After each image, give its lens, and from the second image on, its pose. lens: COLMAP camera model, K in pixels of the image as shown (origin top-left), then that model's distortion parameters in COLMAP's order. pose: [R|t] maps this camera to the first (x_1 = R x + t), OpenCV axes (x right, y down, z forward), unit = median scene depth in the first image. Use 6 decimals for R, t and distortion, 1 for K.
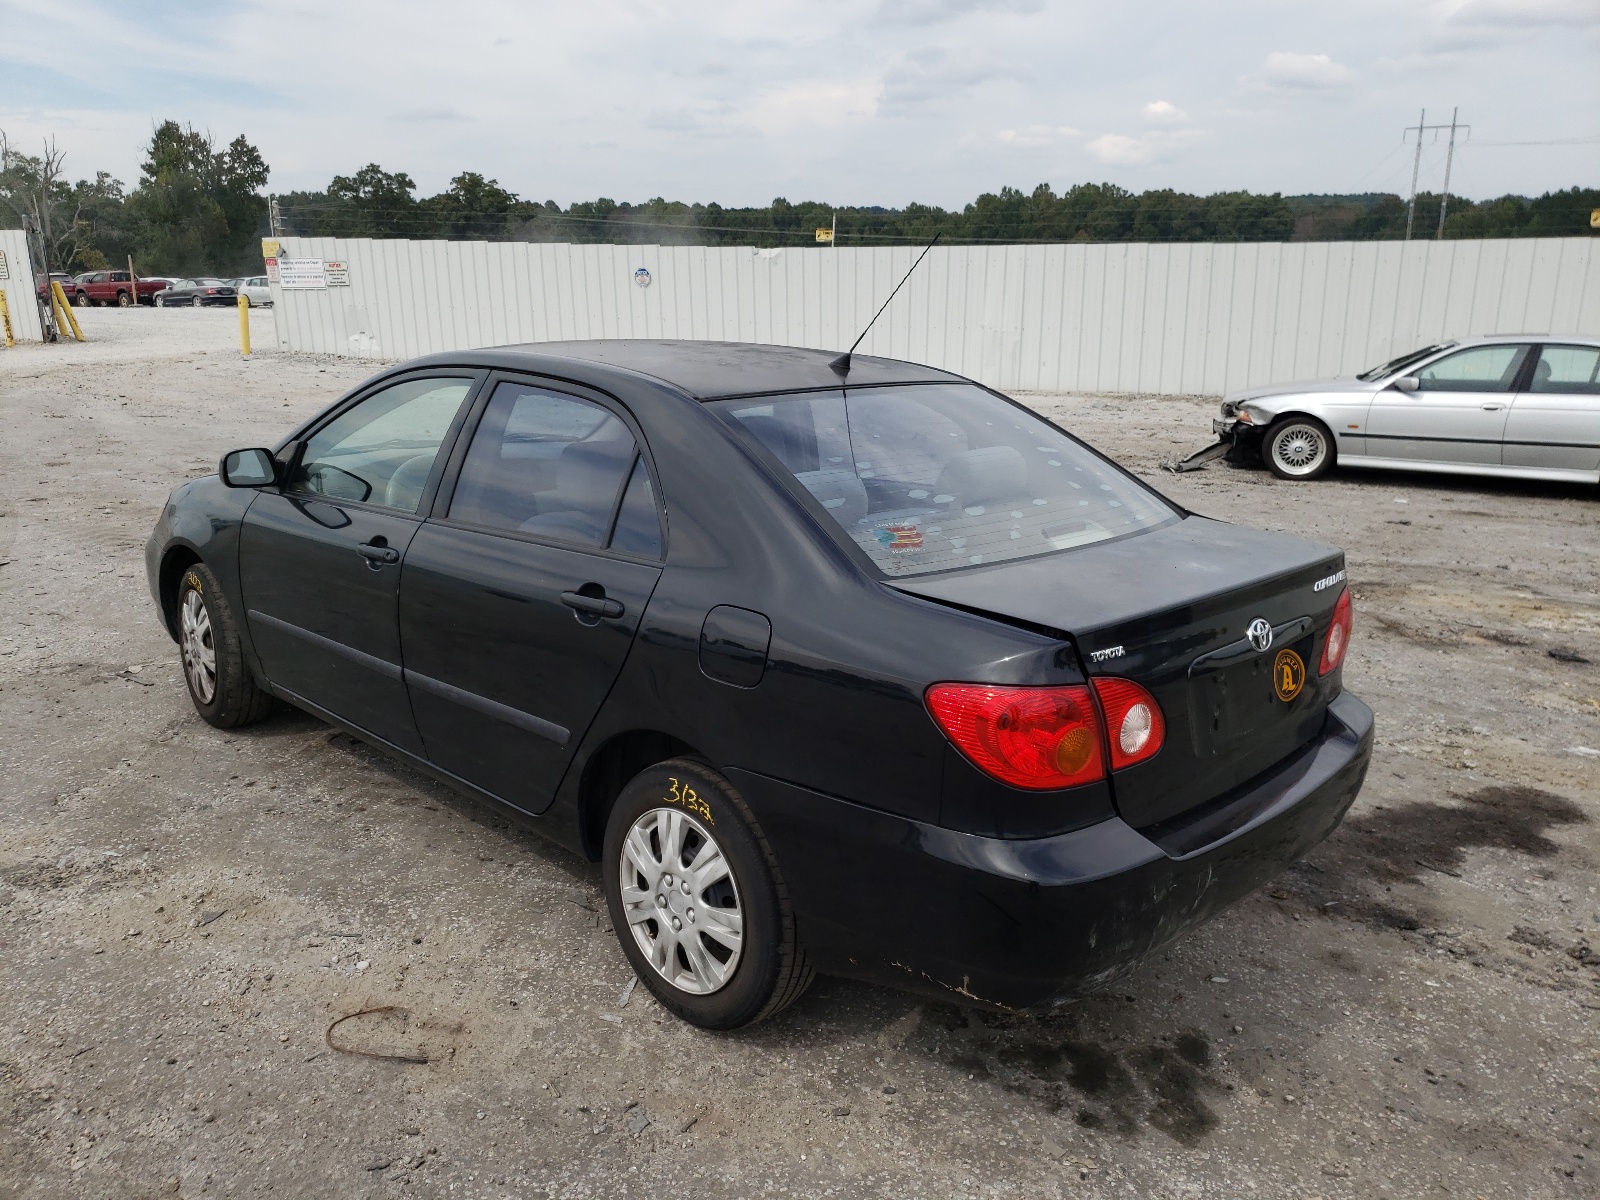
lens RADIAL K [[1251.5, 0, 792.7], [0, 1251.5, 609.3], [0, 0, 1]] dist [0.006009, 0.028905]
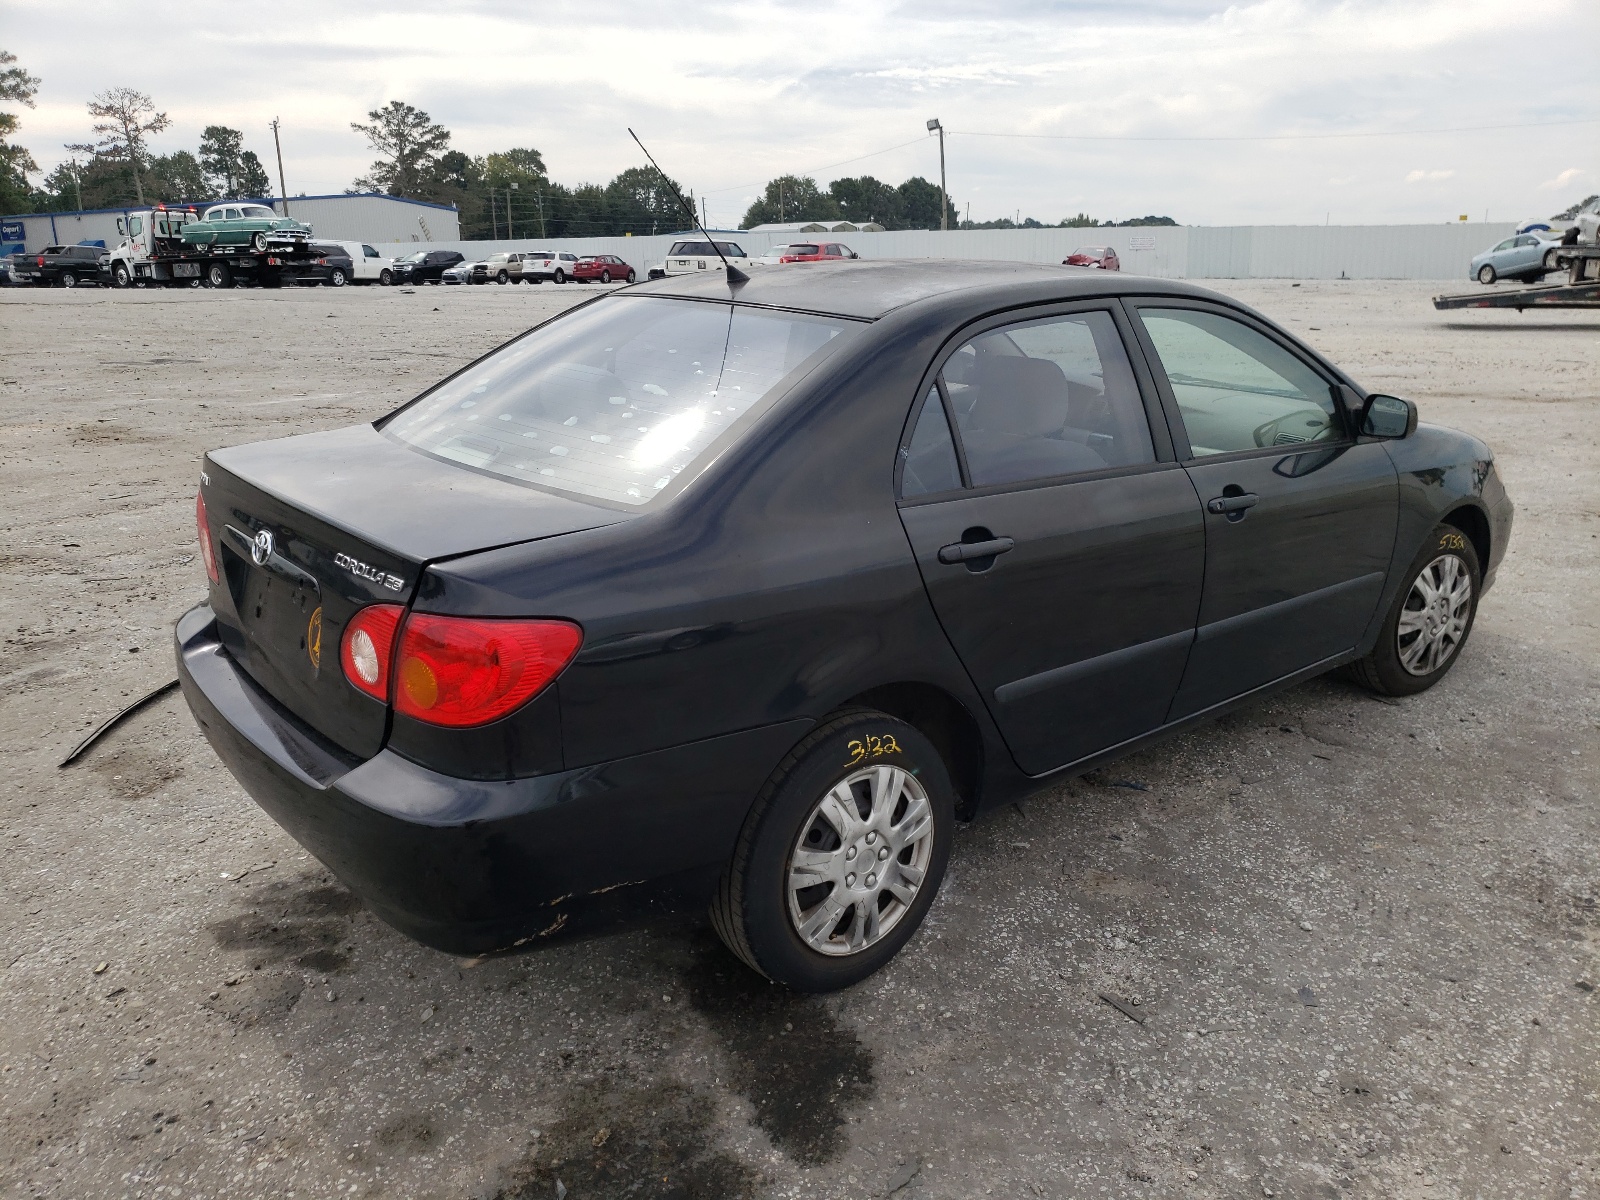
lens RADIAL K [[1251.5, 0, 789.7], [0, 1251.5, 593.5], [0, 0, 1]] dist [0.006009, 0.028905]
pose [[-0.108706, 0.259651, -0.959565, 0.998436], [-0.245295, 0.928429, 0.279015, -0.248296], [0.963335, 0.265707, -0.037235, 1.134195]]
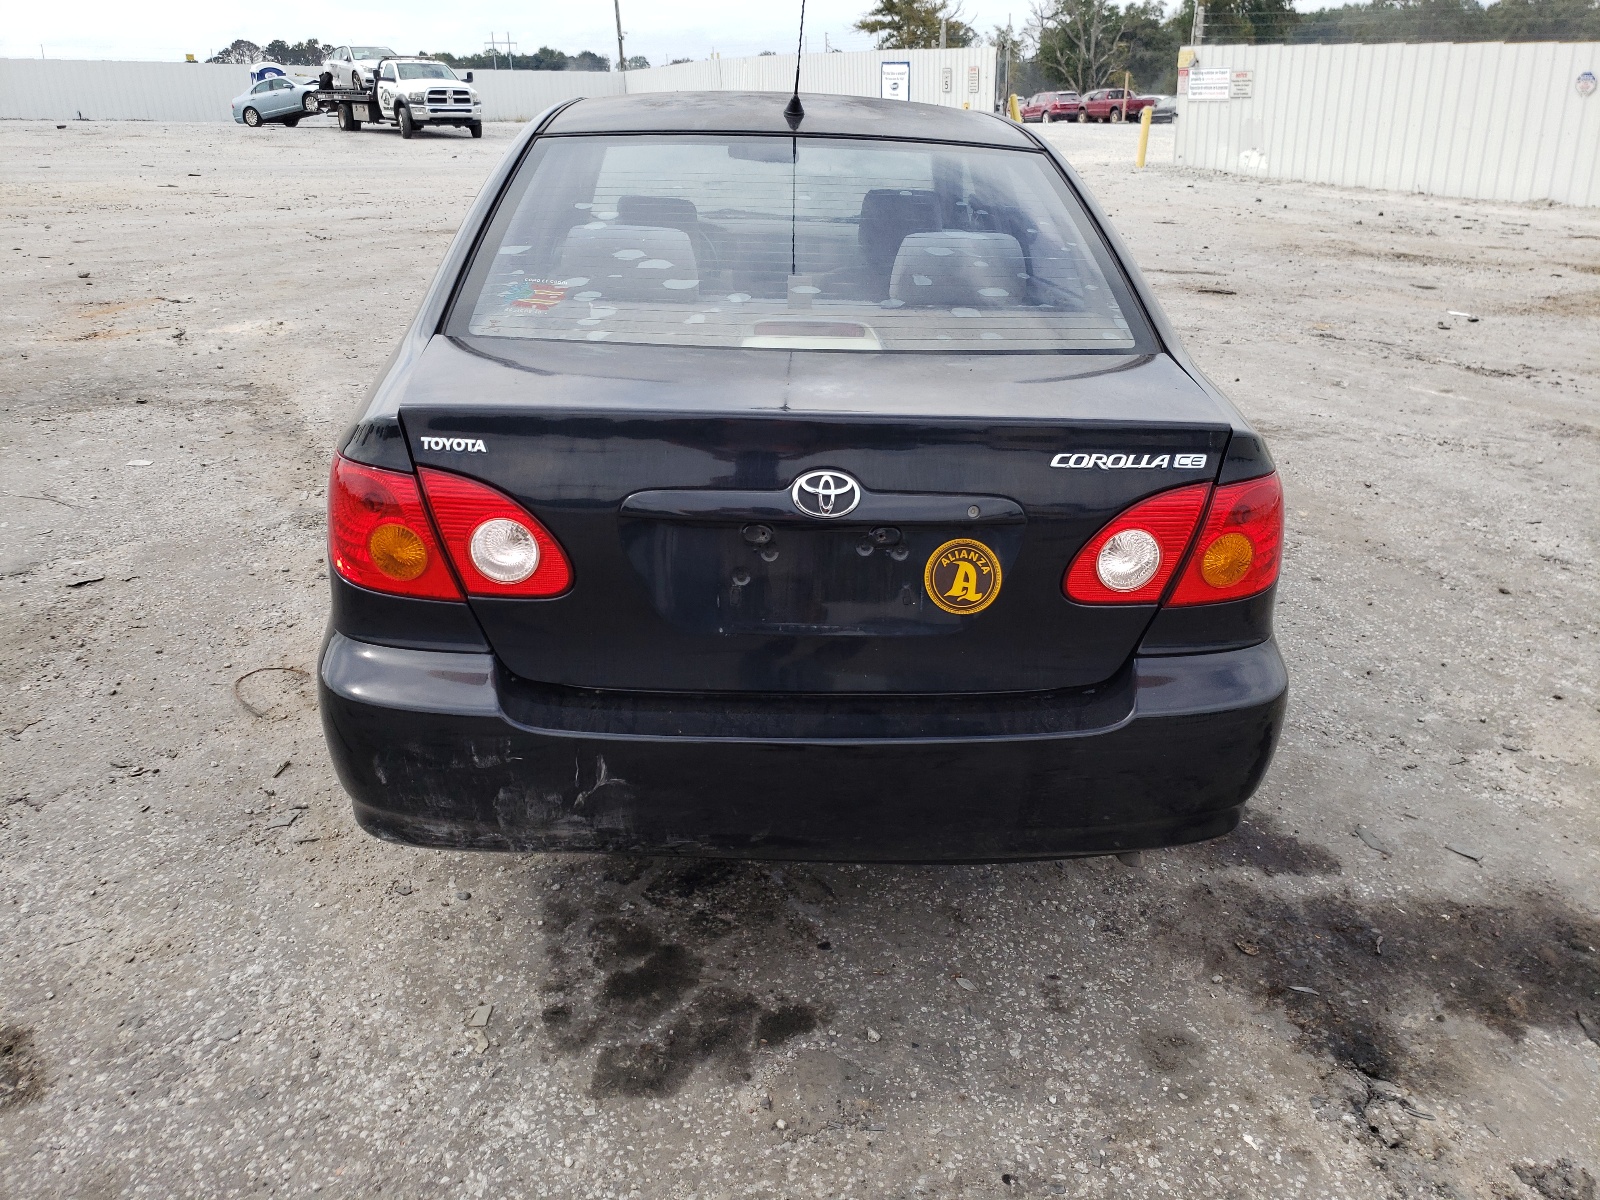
lens RADIAL K [[1251.8, 0, 803.0], [0, 1251.8, 583.7], [0, 0, 1]] dist [0.000079, 0.017717]
pose [[0.742140, 0.248389, -0.622520, 0.634417], [-0.178206, 0.968490, 0.173984, -0.038139], [0.646120, -0.018184, 0.763019, 0.369500]]
